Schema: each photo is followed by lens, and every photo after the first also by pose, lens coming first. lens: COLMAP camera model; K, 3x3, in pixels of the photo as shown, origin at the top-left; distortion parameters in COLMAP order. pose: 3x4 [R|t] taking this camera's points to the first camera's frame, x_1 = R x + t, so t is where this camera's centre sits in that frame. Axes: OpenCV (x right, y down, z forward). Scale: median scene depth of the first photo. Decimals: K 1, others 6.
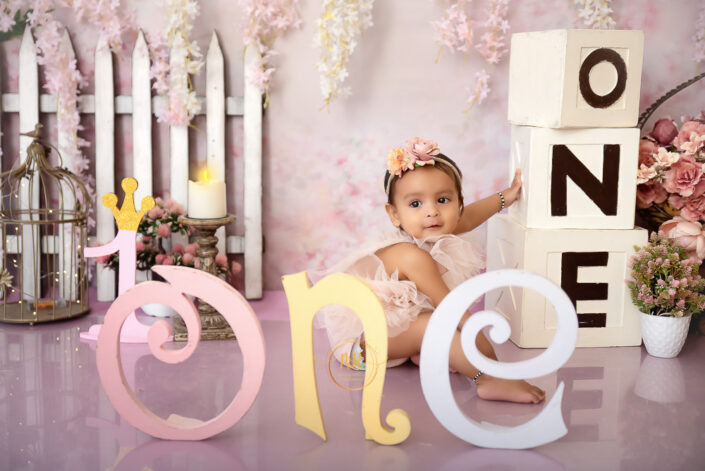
lens RADIAL K [[969.9, 0, 354.7], [0, 969.9, 231.1], [0, 0, 1]] dist [0.078915, -0.001479]
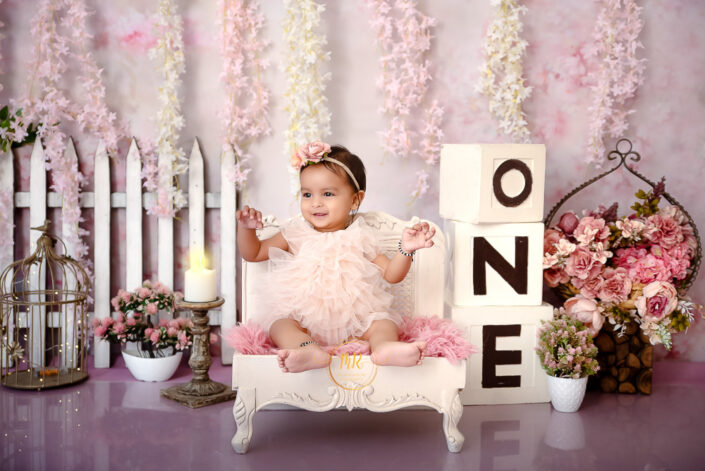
lens RADIAL K [[961.9, 0, 363.4], [0, 961.9, 234.2], [0, 0, 1]] dist [0.064918, 0.060266]
pose [[0.999766, -0.005316, 0.020966, 0.037634], [0.006319, 0.998823, -0.048098, -0.032646], [-0.020686, 0.048219, 0.998623, -0.186328]]
